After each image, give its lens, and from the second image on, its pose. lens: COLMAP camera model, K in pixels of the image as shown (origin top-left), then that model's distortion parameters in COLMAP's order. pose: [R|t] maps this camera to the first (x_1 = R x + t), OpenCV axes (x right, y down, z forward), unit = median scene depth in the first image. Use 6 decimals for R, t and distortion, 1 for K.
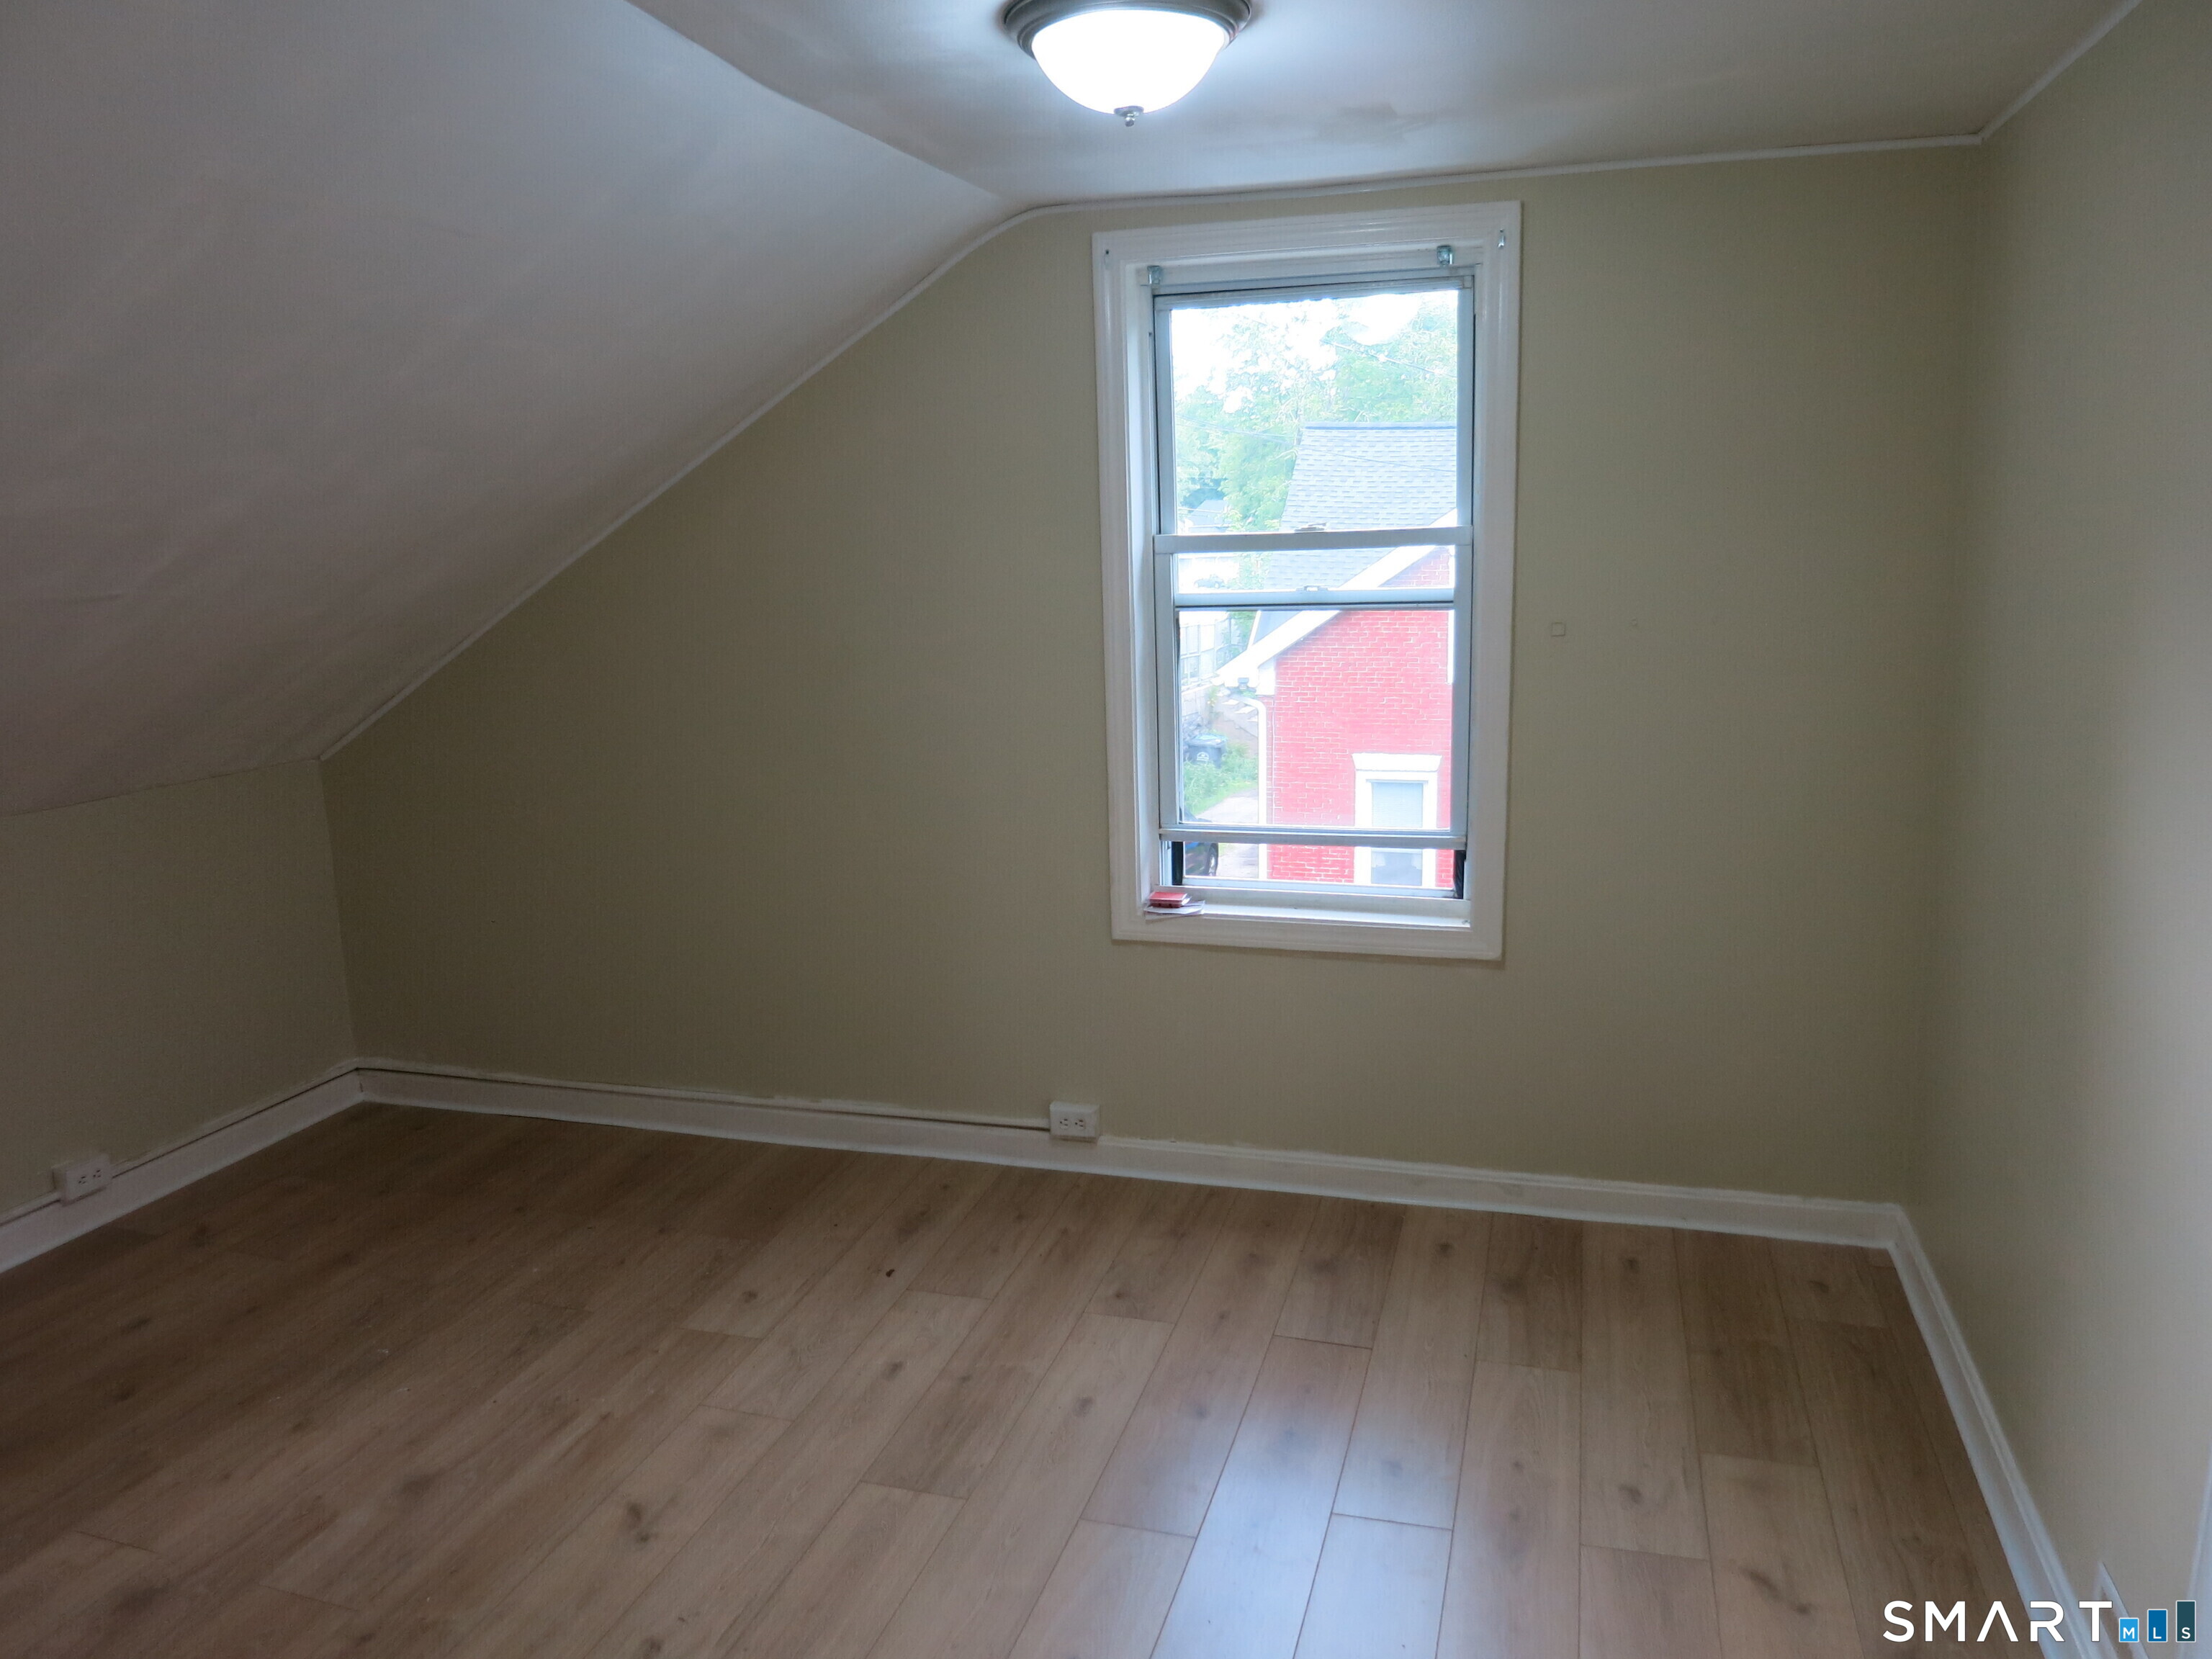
lens RADIAL K [[1594.0, 0, 1120.1], [0, 1594.0, 814.7], [0, 0, 1]] dist [-0.033451, -0.005874]
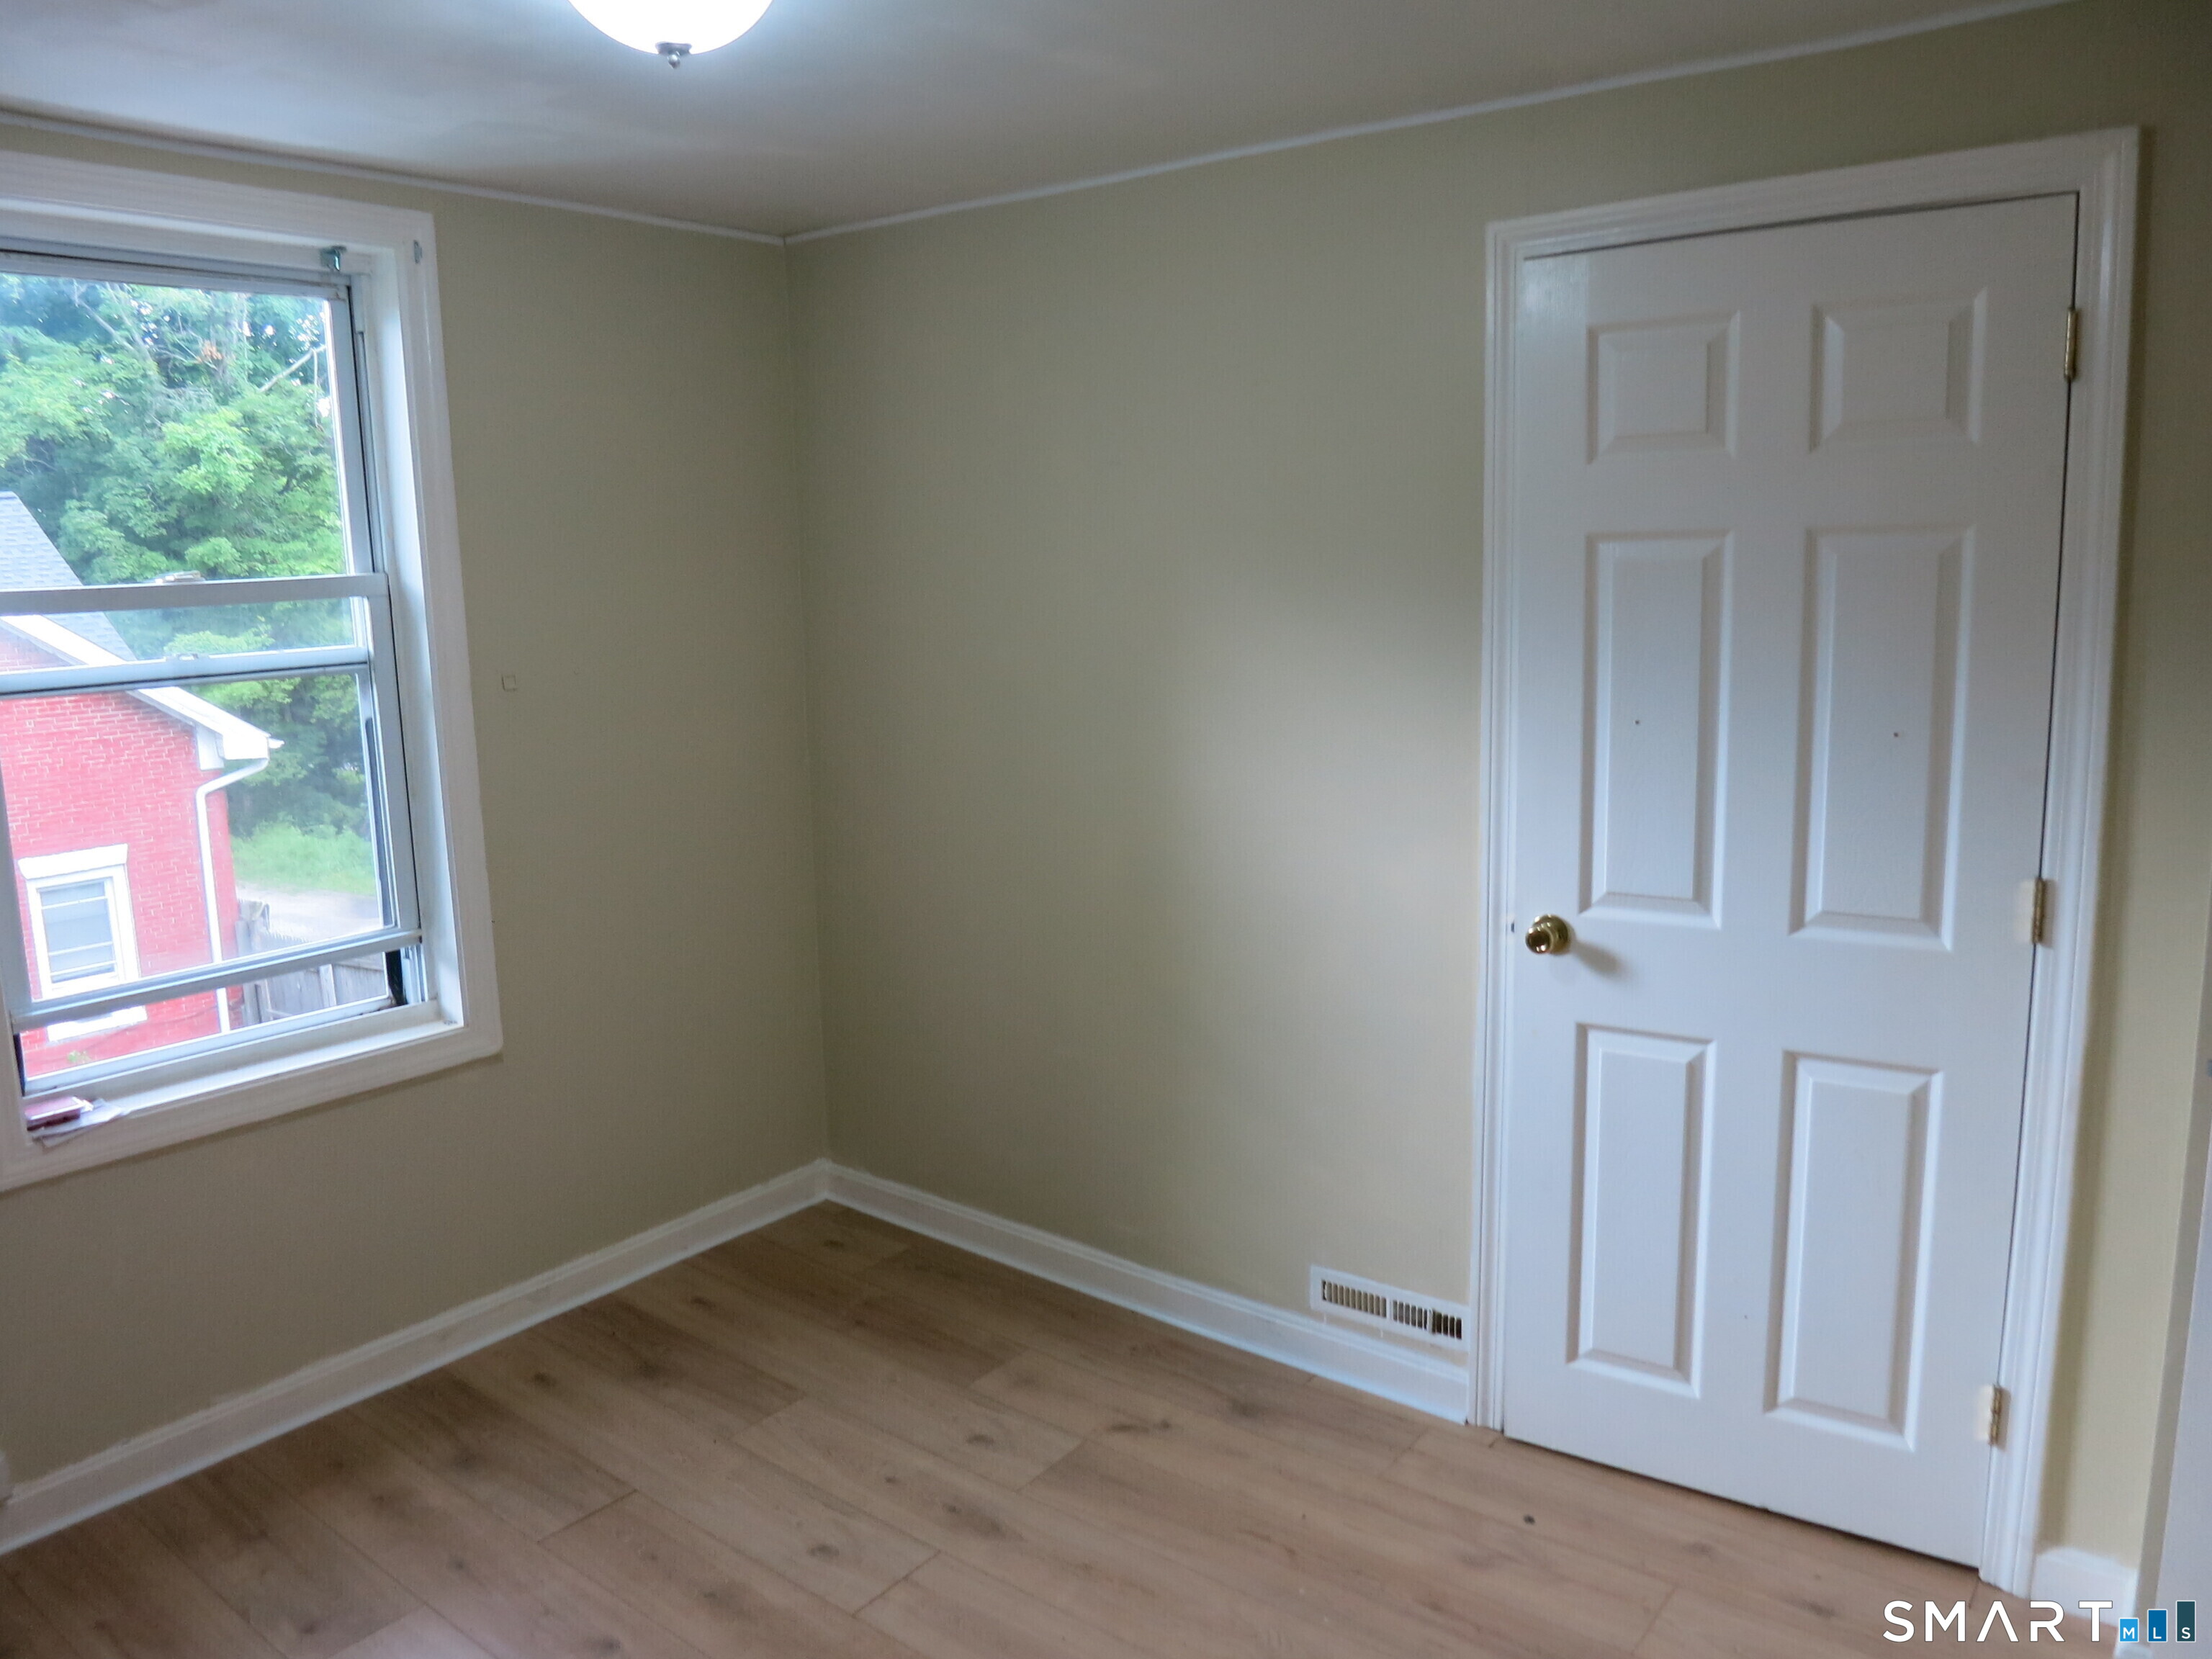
lens RADIAL K [[1594.0, 0, 1094.0], [0, 1594.0, 818.5], [0, 0, 1]] dist [-0.033451, -0.005874]
pose [[0.359846, -0.138851, 0.922622, -0.461254], [0.170562, 0.981990, 0.081262, -0.055959], [-0.917289, 0.128123, 0.377048, 0.340889]]
